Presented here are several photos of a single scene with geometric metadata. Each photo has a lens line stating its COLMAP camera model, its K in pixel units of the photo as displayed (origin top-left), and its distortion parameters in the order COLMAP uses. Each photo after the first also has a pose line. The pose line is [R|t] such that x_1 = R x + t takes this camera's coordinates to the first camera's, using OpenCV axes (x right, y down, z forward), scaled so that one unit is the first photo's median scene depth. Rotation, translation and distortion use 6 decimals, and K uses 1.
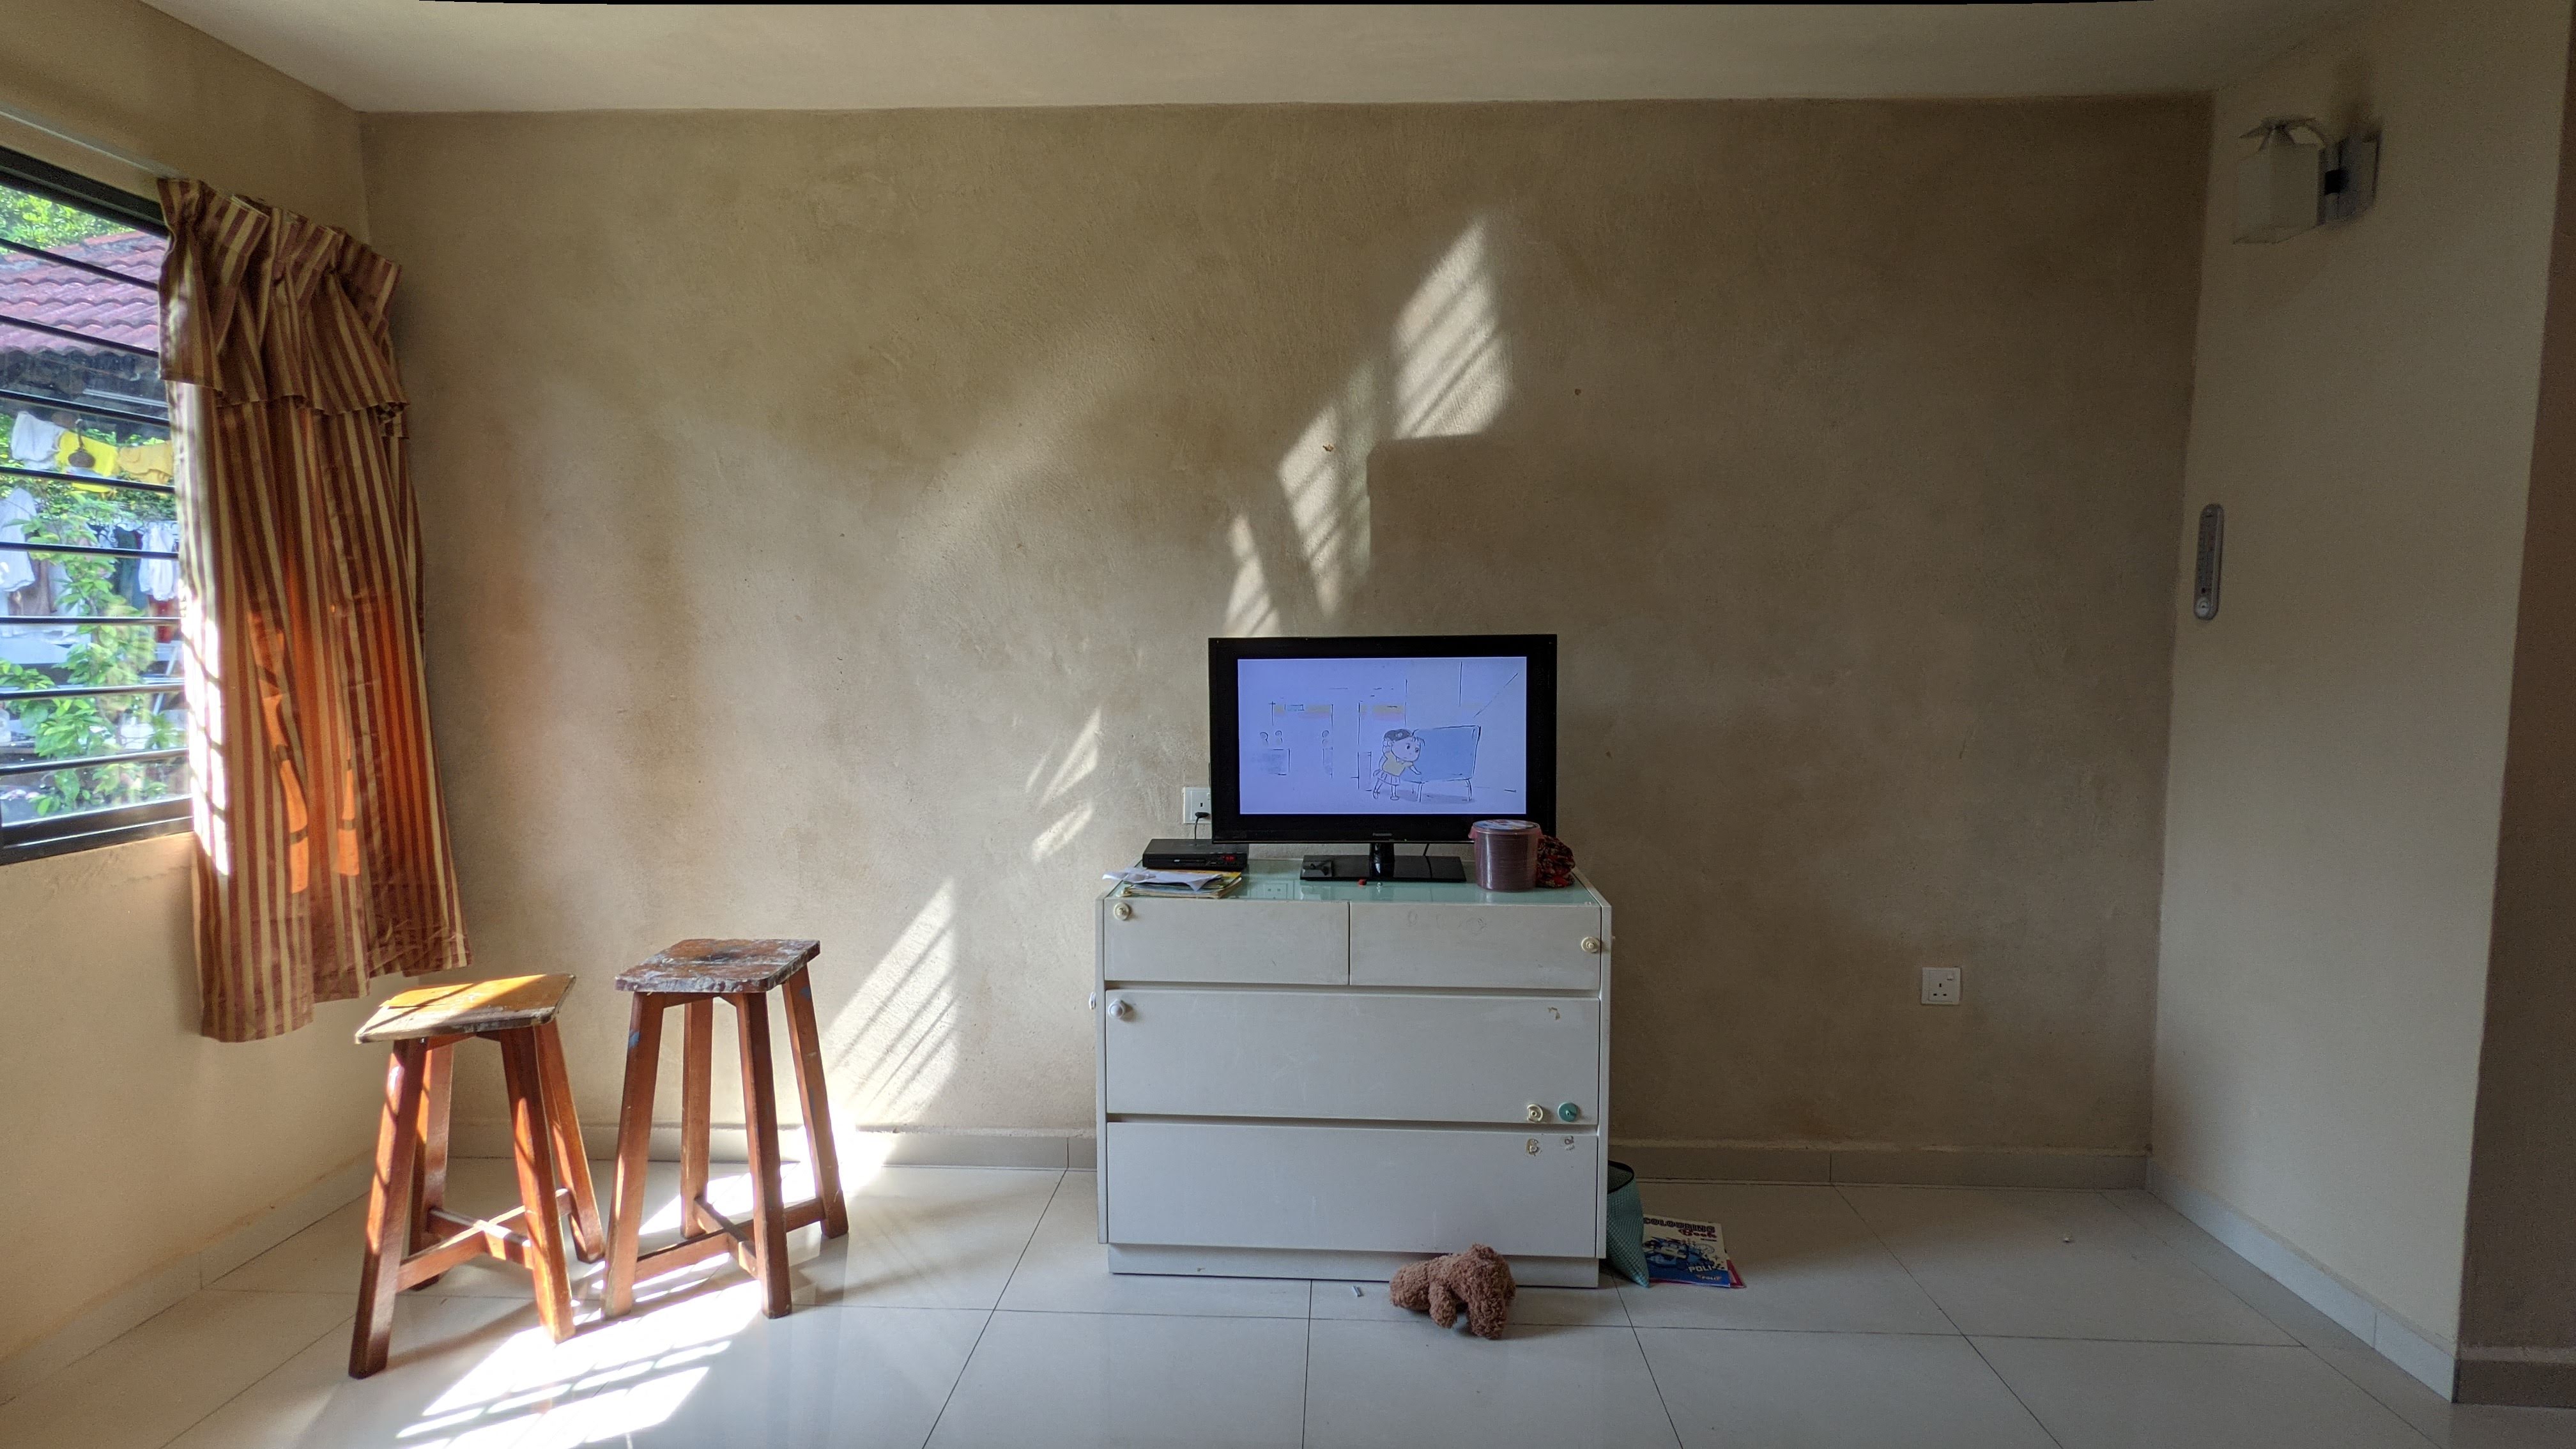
lens RADIAL K [[1213.8, 0, 1287.3], [0, 1213.8, 717.0], [0, 0, 1]] dist [0.001110, 0.001042]
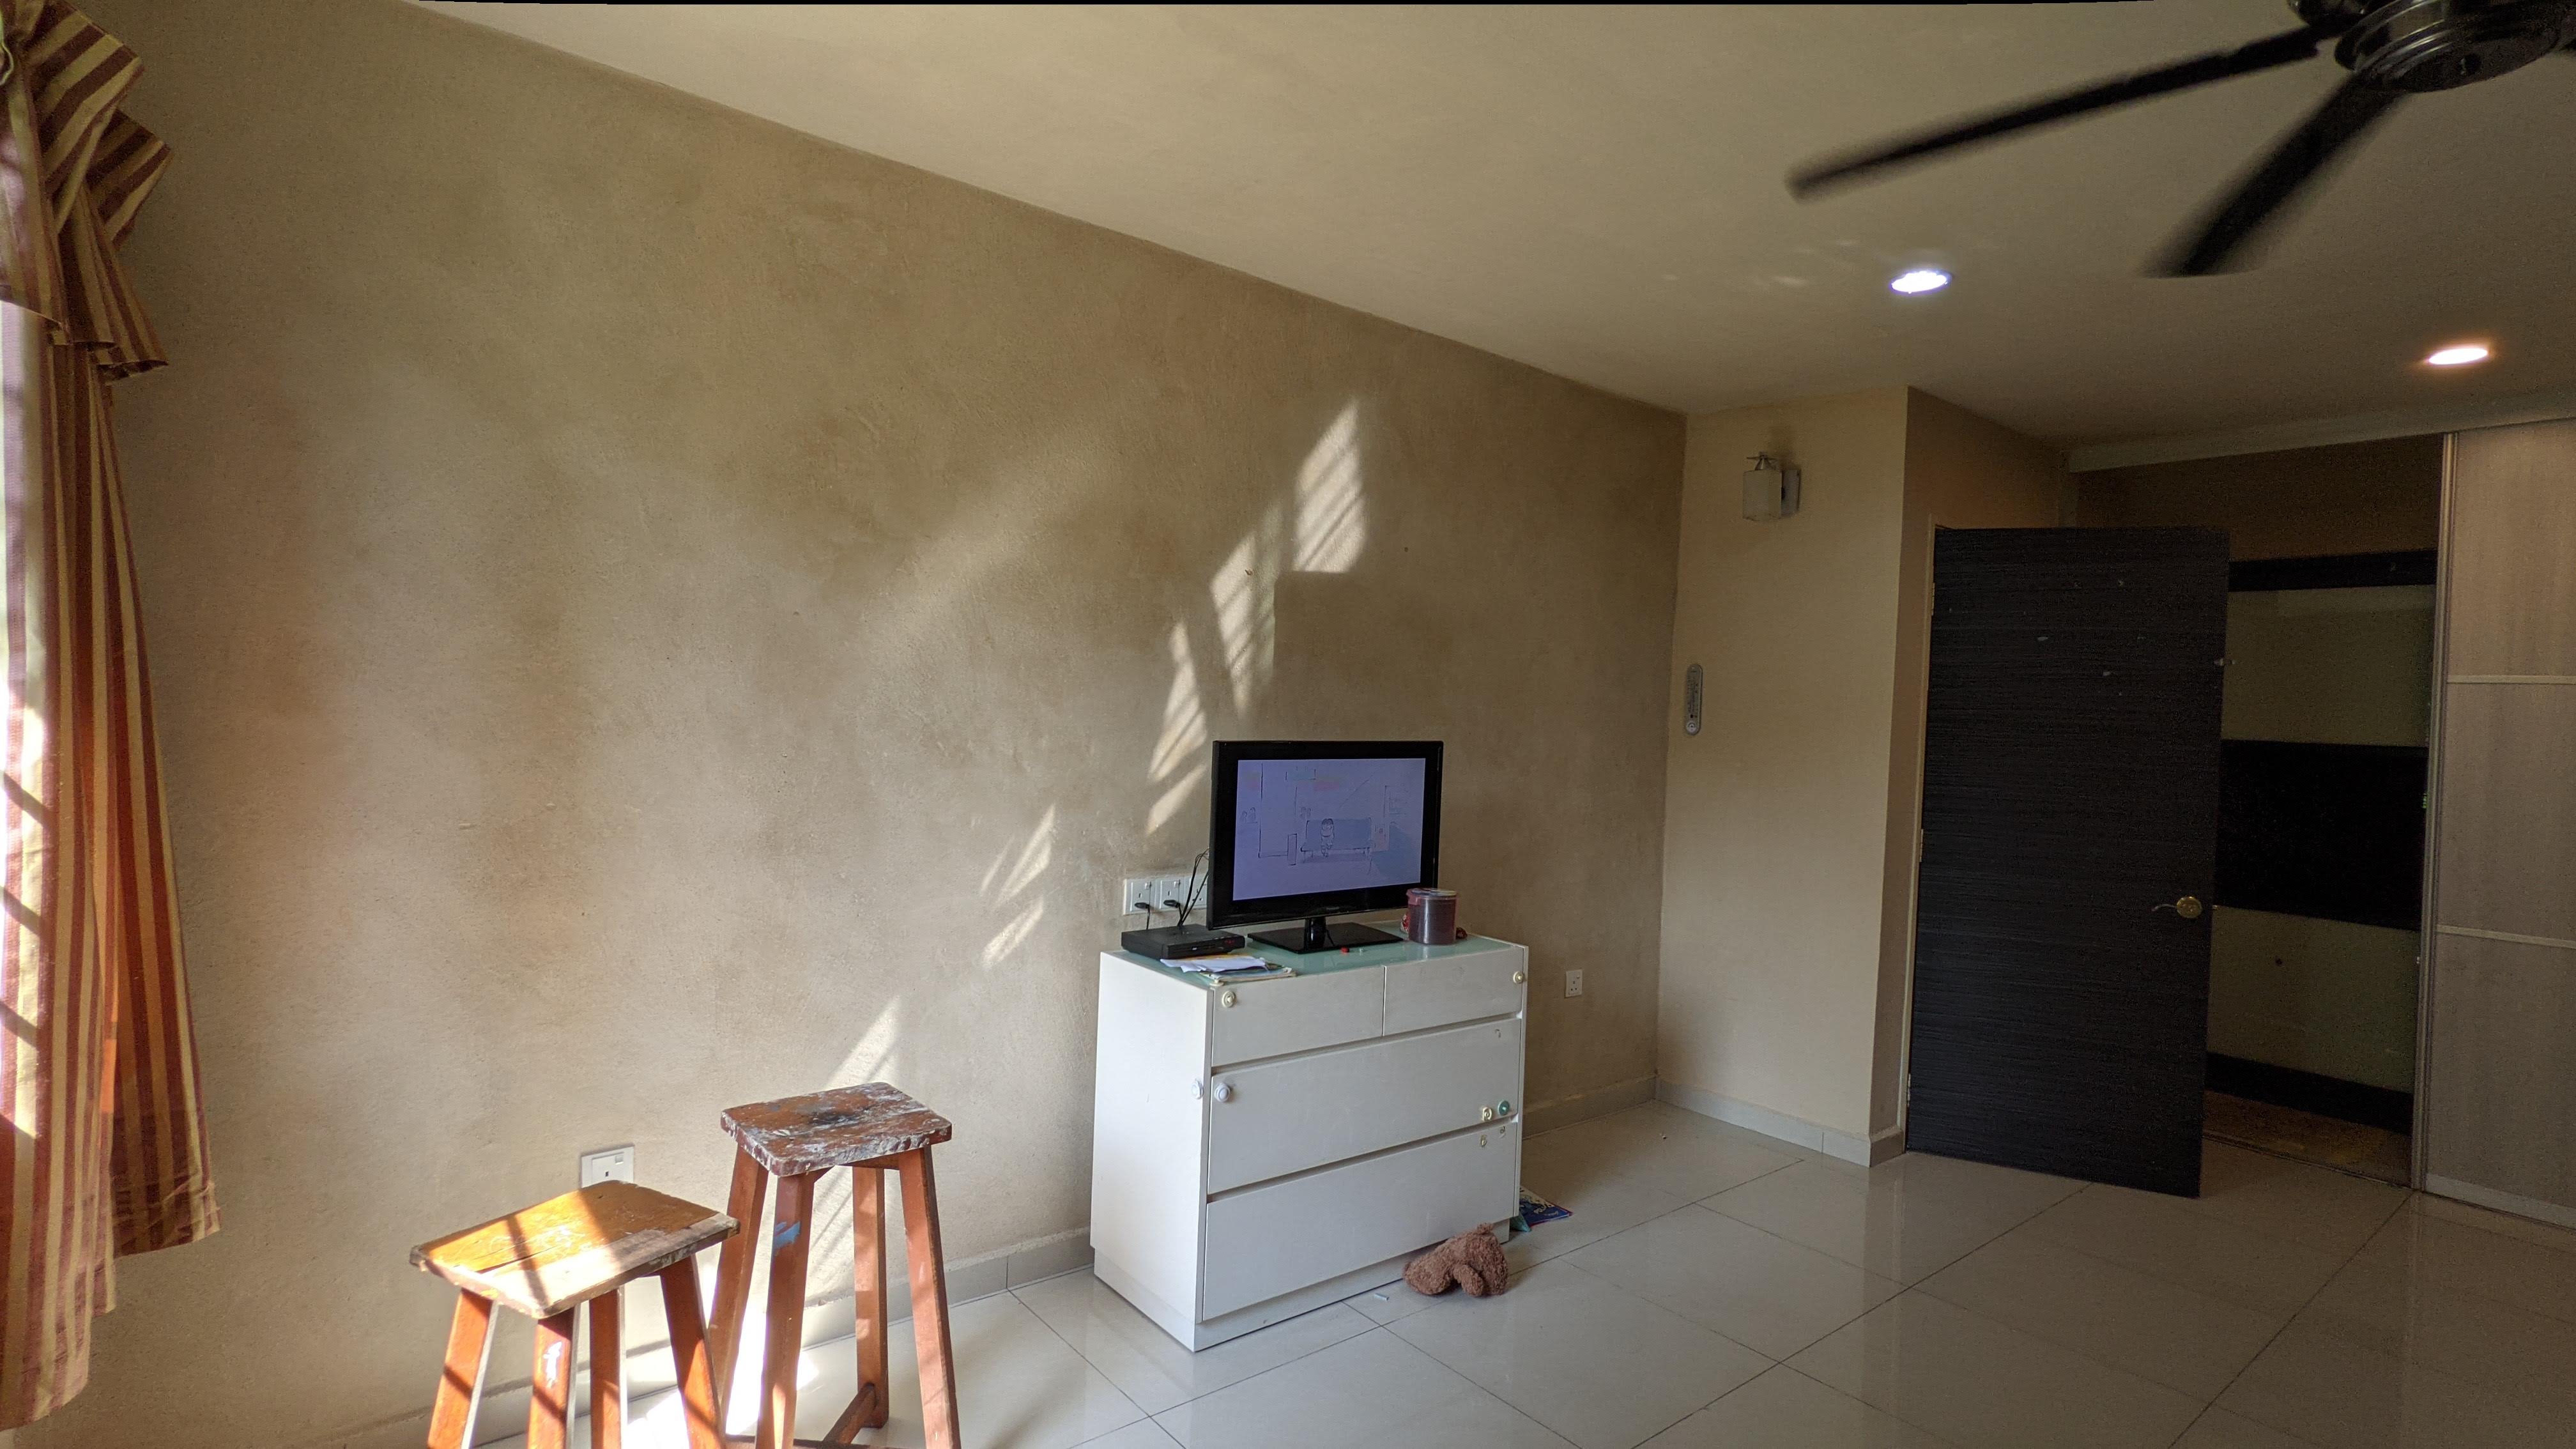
lens RADIAL K [[1213.8, 0, 1287.3], [0, 1213.8, 717.0], [0, 0, 1]] dist [0.001110, 0.001042]
pose [[0.753491, 0.021300, 0.657113, -0.722684], [0.010567, 0.998954, -0.044498, -0.036357], [-0.657374, 0.040472, 0.752477, 0.132149]]
